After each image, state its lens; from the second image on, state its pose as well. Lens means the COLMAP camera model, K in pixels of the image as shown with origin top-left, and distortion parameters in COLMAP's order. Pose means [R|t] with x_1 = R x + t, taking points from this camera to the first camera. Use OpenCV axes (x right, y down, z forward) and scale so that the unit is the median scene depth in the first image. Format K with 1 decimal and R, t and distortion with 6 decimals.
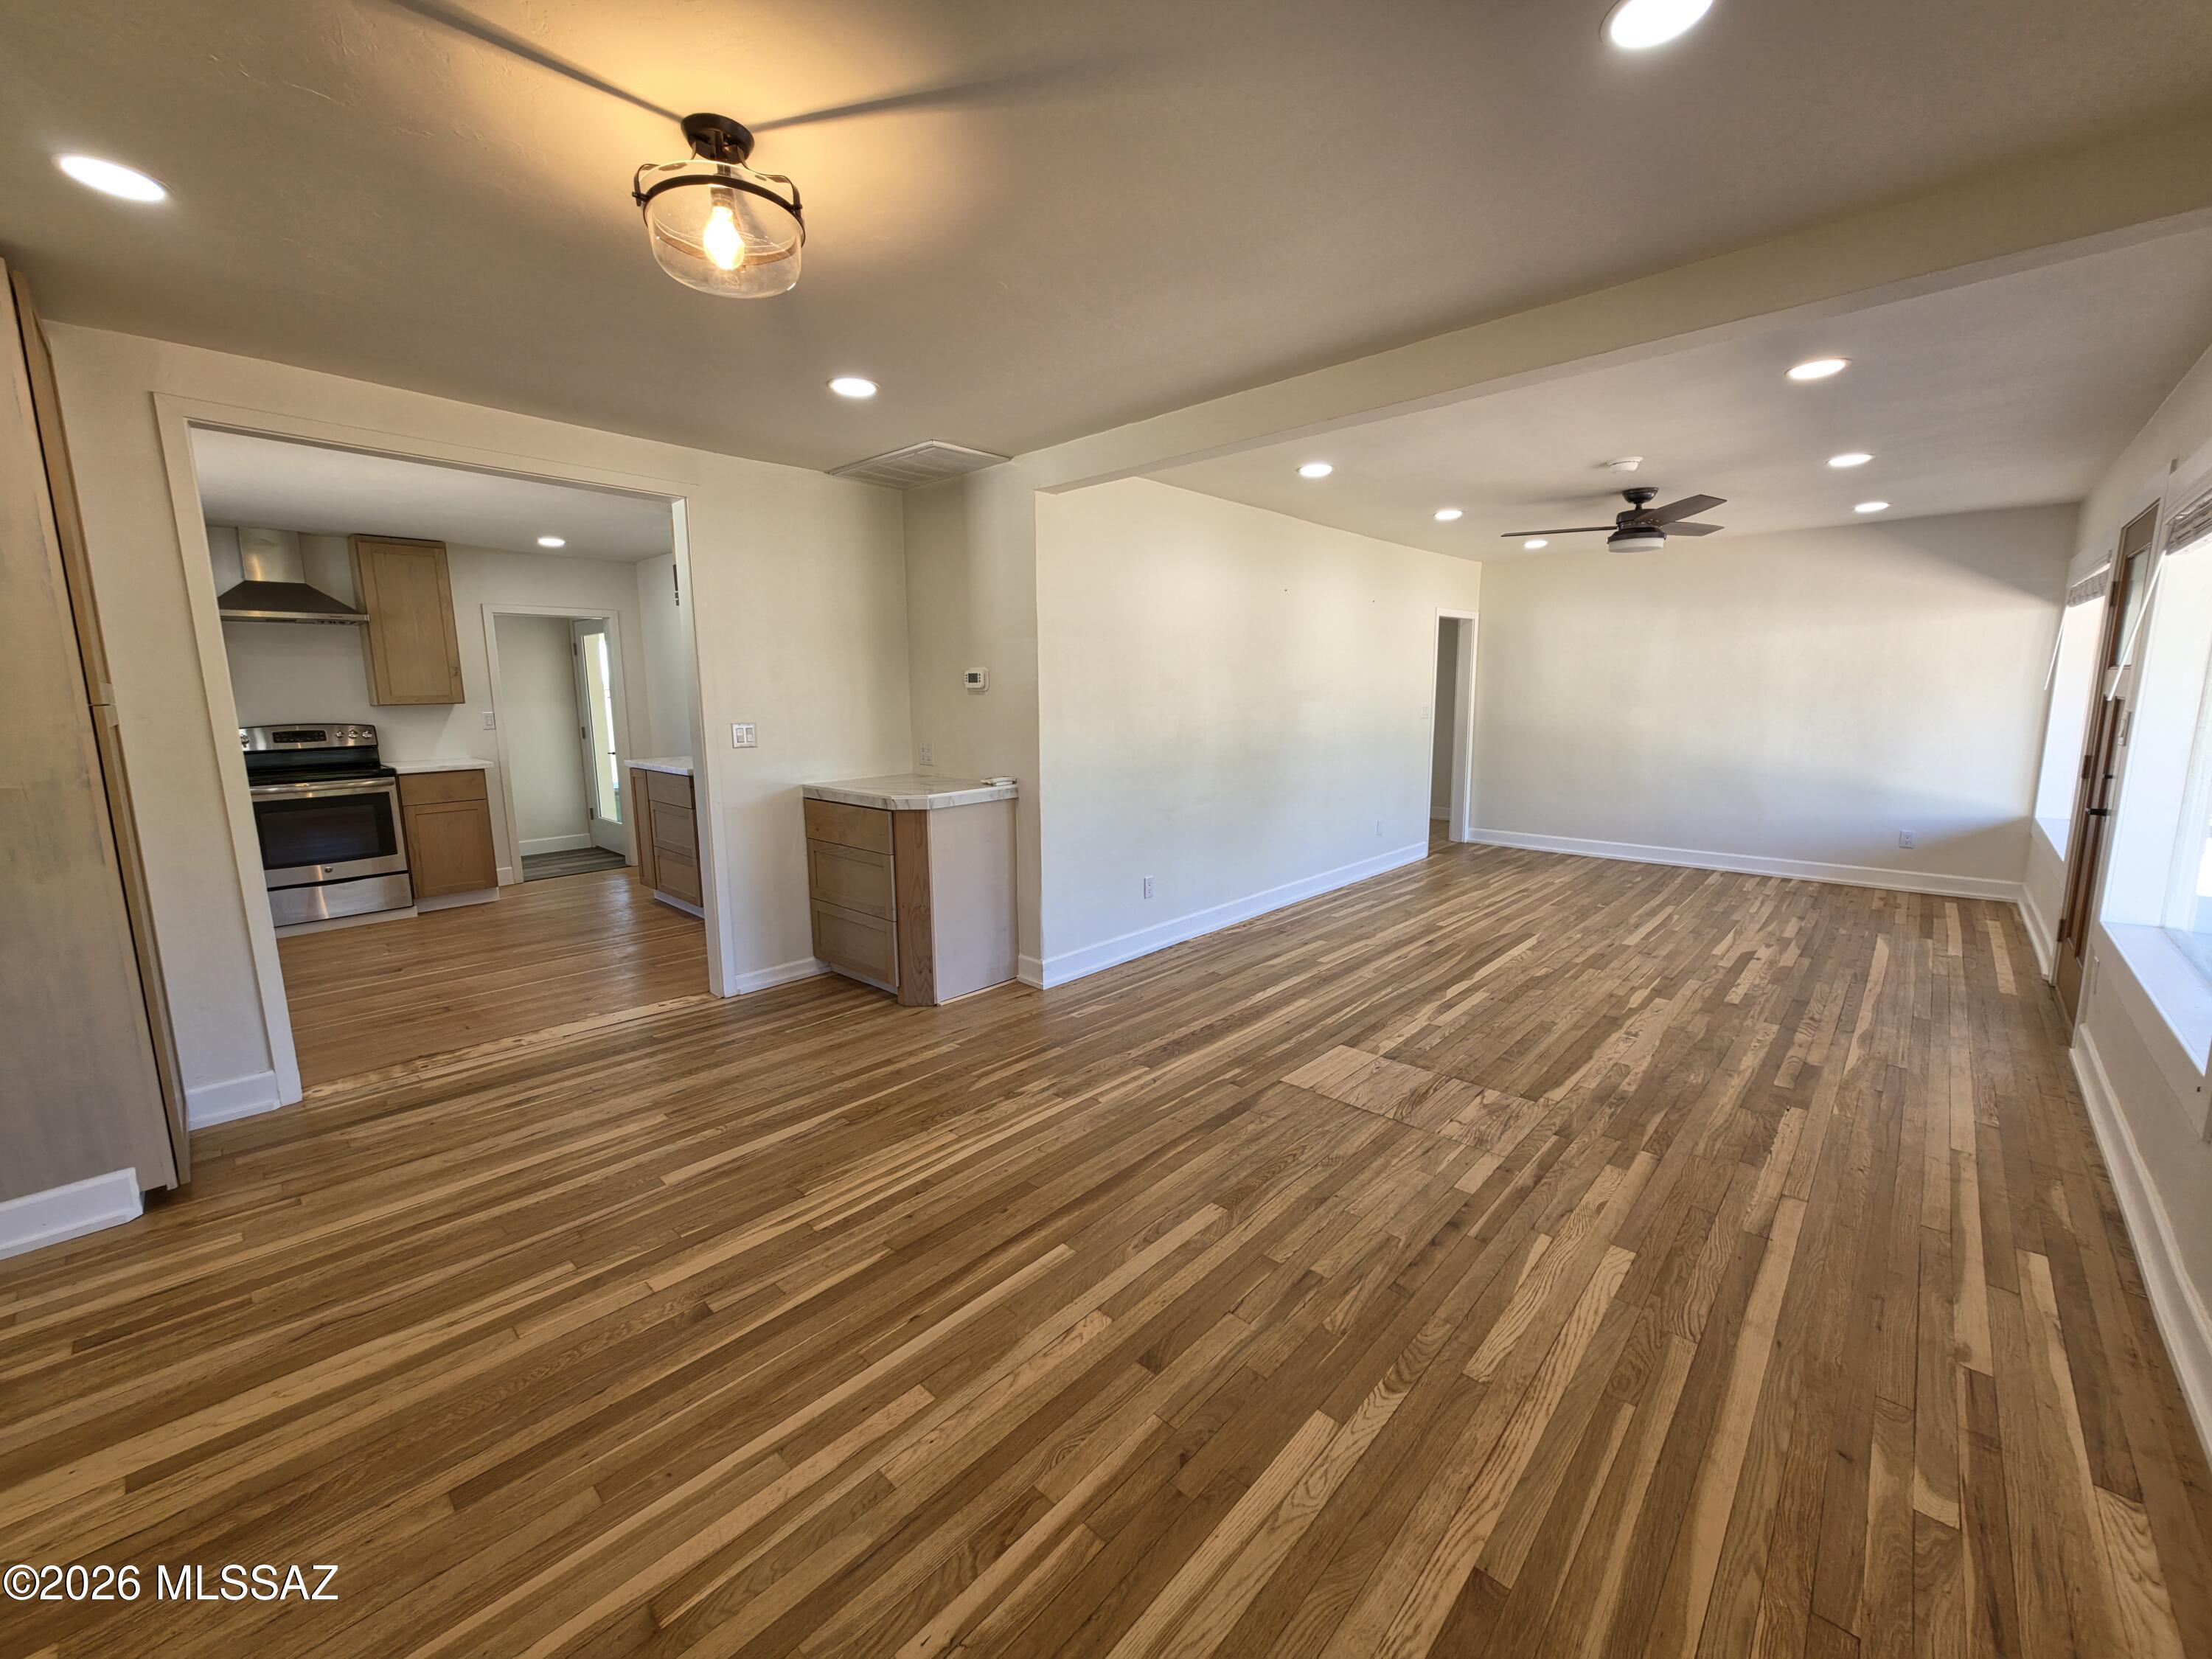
lens RADIAL K [[880.2, 0, 1114.4], [0, 880.2, 818.6], [0, 0, 1]] dist [-0.003686, 0.001732]
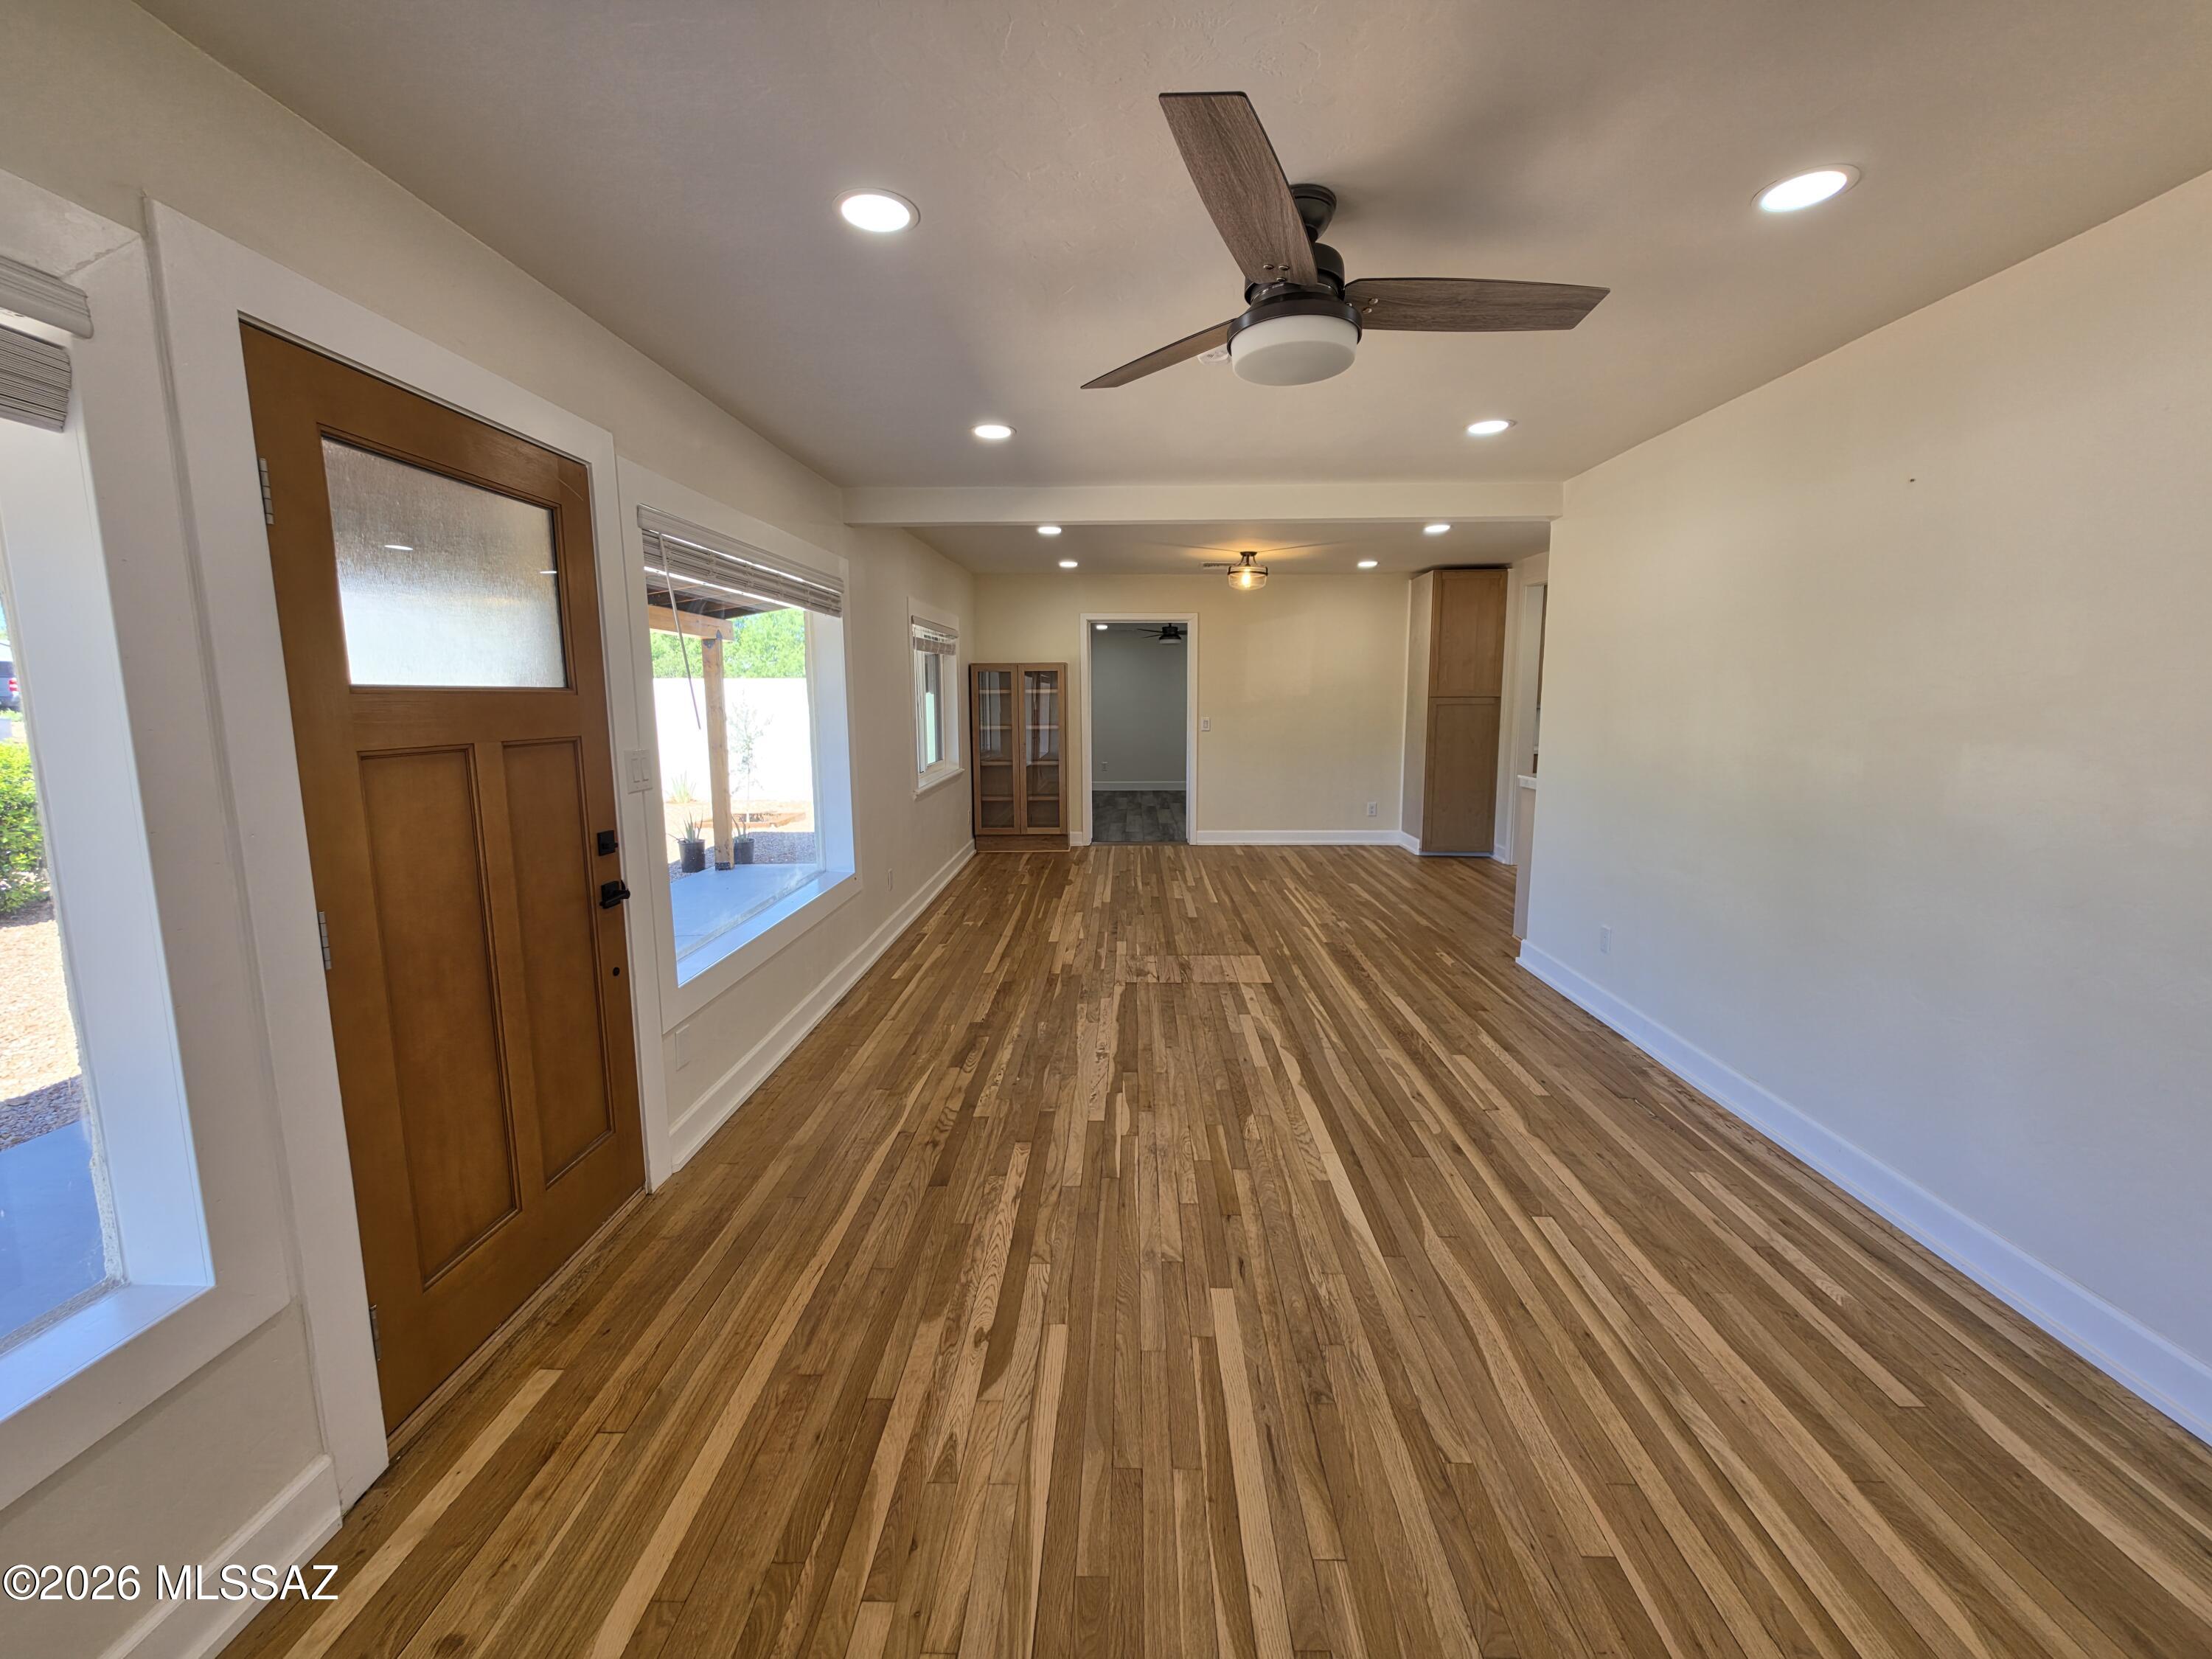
lens RADIAL K [[880.2, 0, 1111.8], [0, 880.2, 816.6], [0, 0, 1]] dist [-0.003686, 0.001732]
pose [[-0.747716, 0.107089, -0.655327, 1.101588], [-0.083844, 0.963785, 0.253159, -0.245065], [0.658704, 0.244236, -0.711658, 1.510140]]
